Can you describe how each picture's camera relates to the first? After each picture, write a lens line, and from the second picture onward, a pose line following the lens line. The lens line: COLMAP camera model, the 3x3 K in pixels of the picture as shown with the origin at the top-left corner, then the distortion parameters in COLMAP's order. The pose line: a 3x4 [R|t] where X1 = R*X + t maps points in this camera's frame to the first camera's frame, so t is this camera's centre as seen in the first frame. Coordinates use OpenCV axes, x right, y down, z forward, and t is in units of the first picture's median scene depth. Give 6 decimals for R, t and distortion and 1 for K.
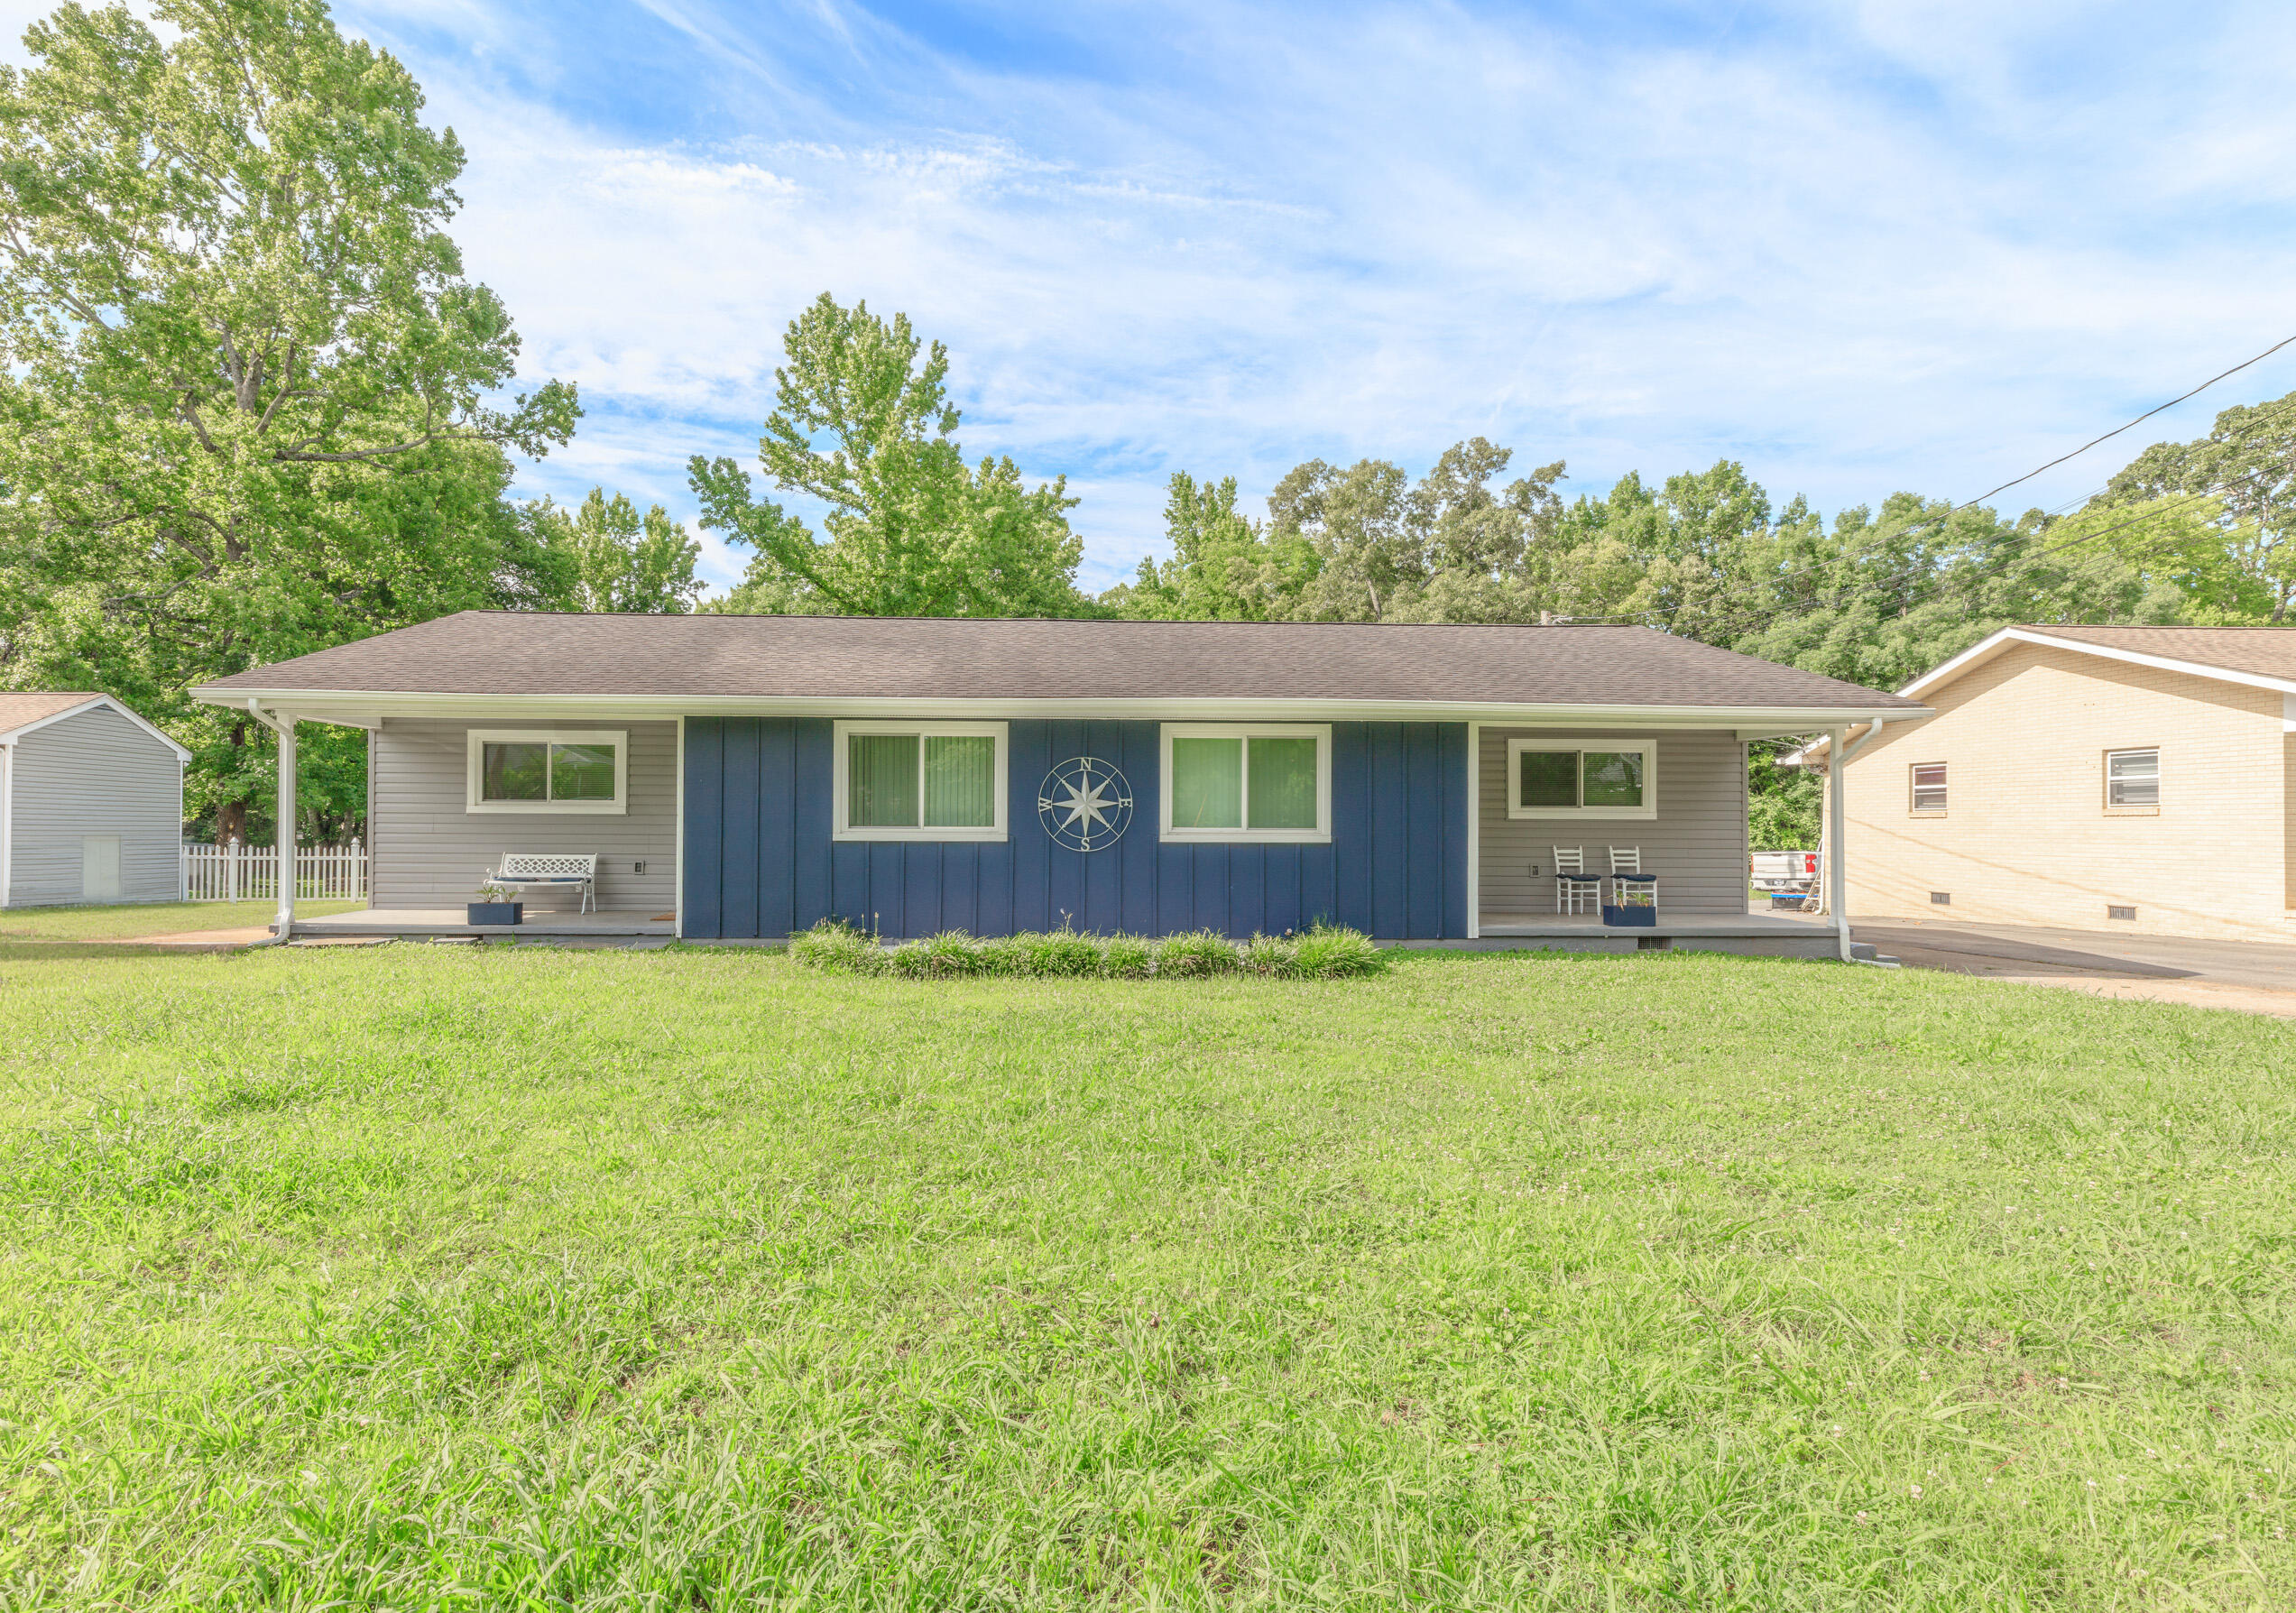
lens RADIAL K [[1056.2, 0, 1098.1], [0, 1056.2, 821.9], [0, 0, 1]] dist [0.001483, -0.000358]
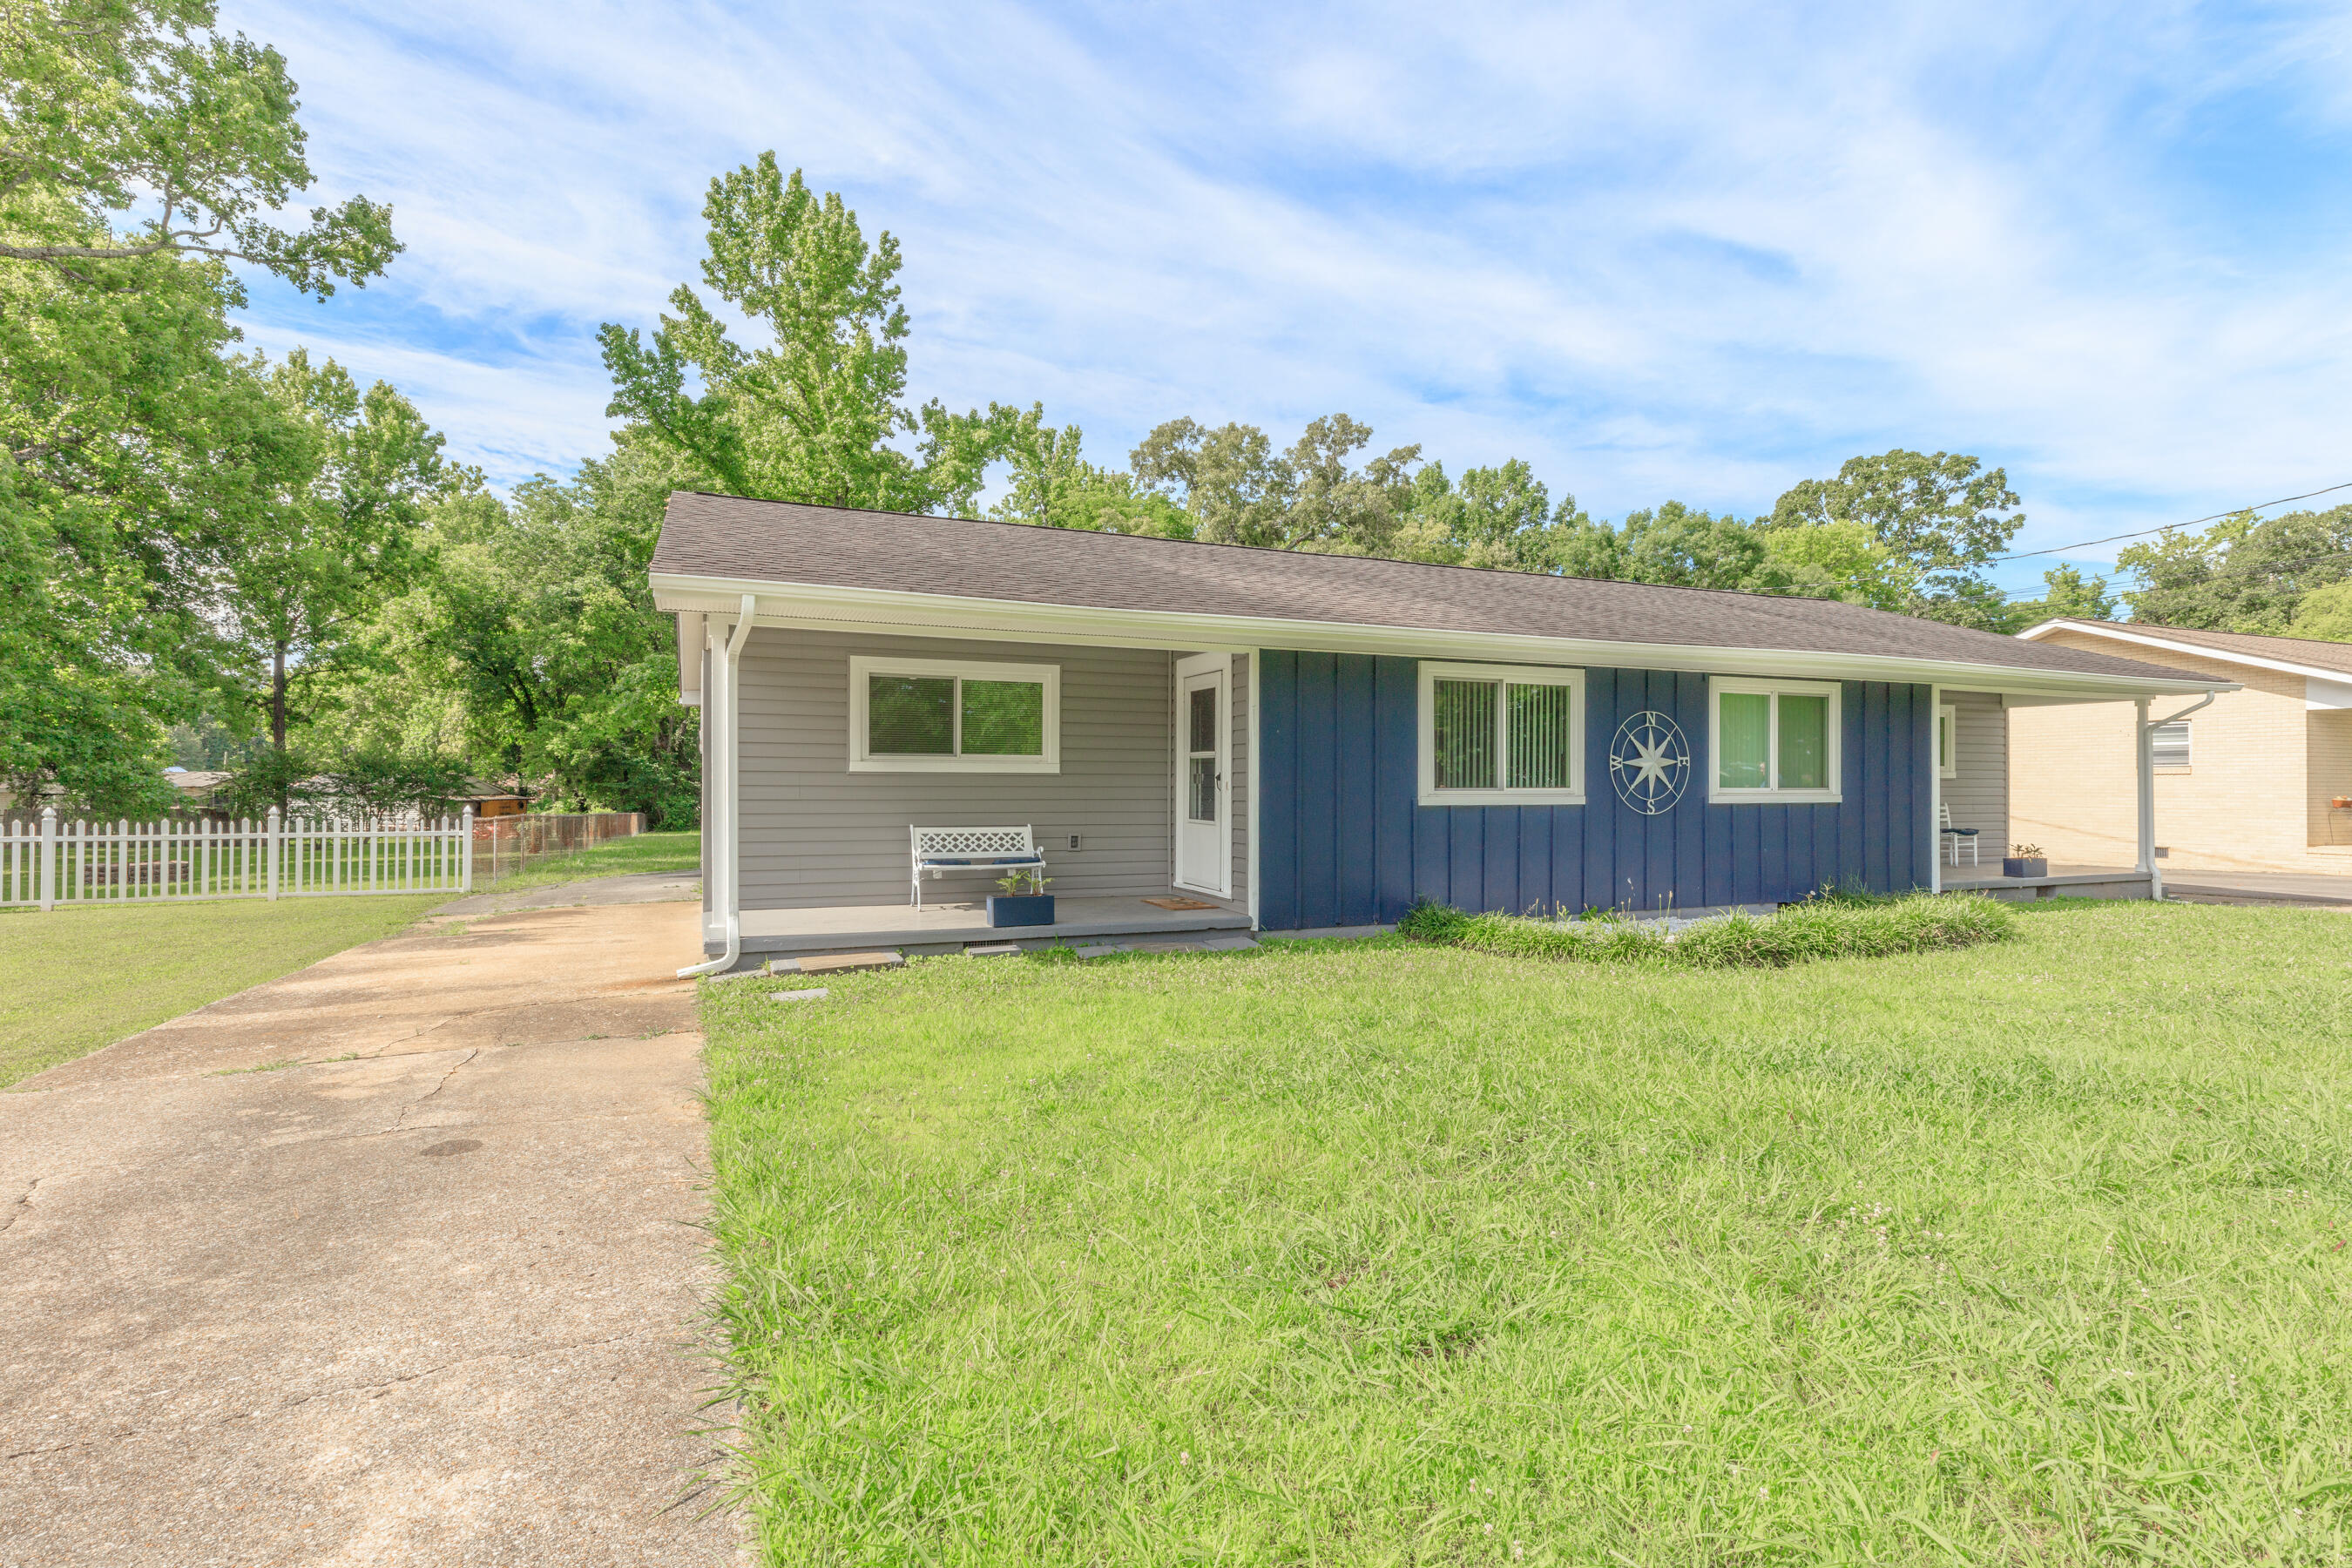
lens RADIAL K [[1061.8, 0, 1176.0], [0, 1061.8, 784.0], [0, 0, 1]] dist [0.001810, 0.000218]
pose [[0.941882, -0.003126, 0.335929, -0.382275], [0.001772, 0.999989, 0.004335, -0.001651], [-0.335939, -0.003488, 0.941877, 0.148629]]
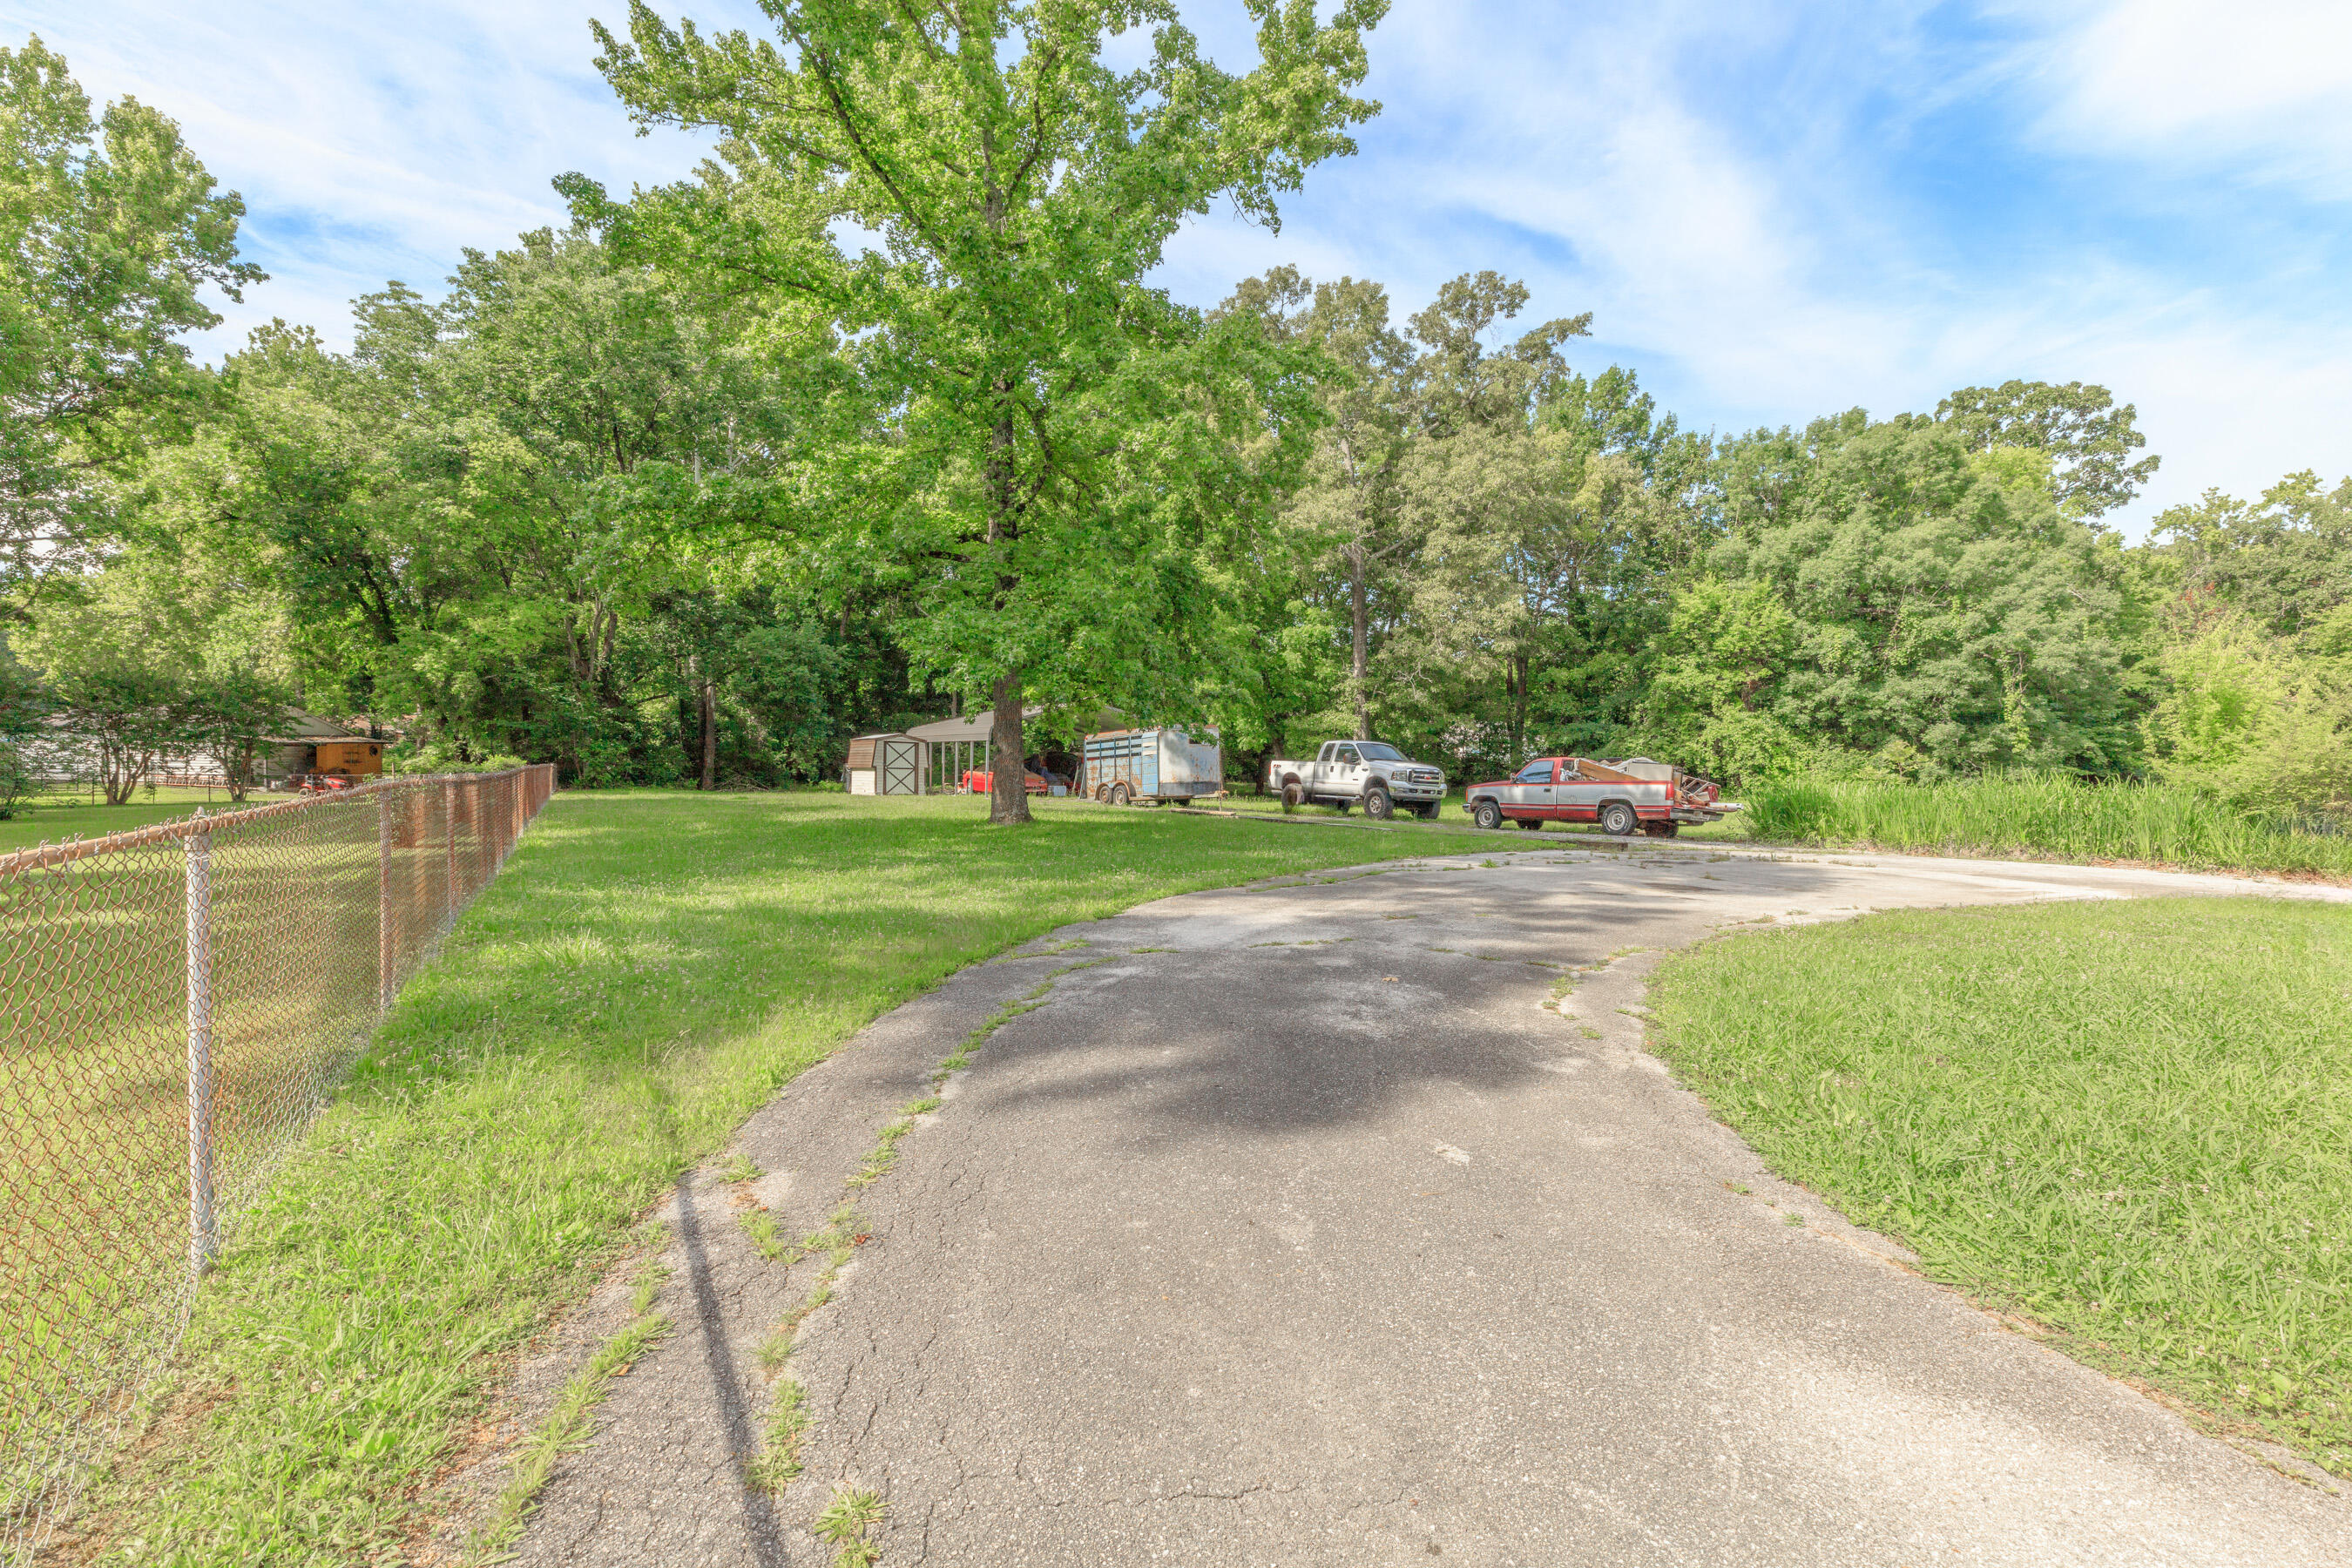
lens RADIAL K [[1013.2, 0, 1164.6], [0, 1013.2, 782.8], [0, 0, 1]] dist [0.004210, 0.000770]
pose [[0.899776, -0.005138, 0.436321, -0.554833], [-0.015498, 0.998923, 0.043722, 0.016888], [-0.436076, -0.046103, 0.898728, 0.952403]]
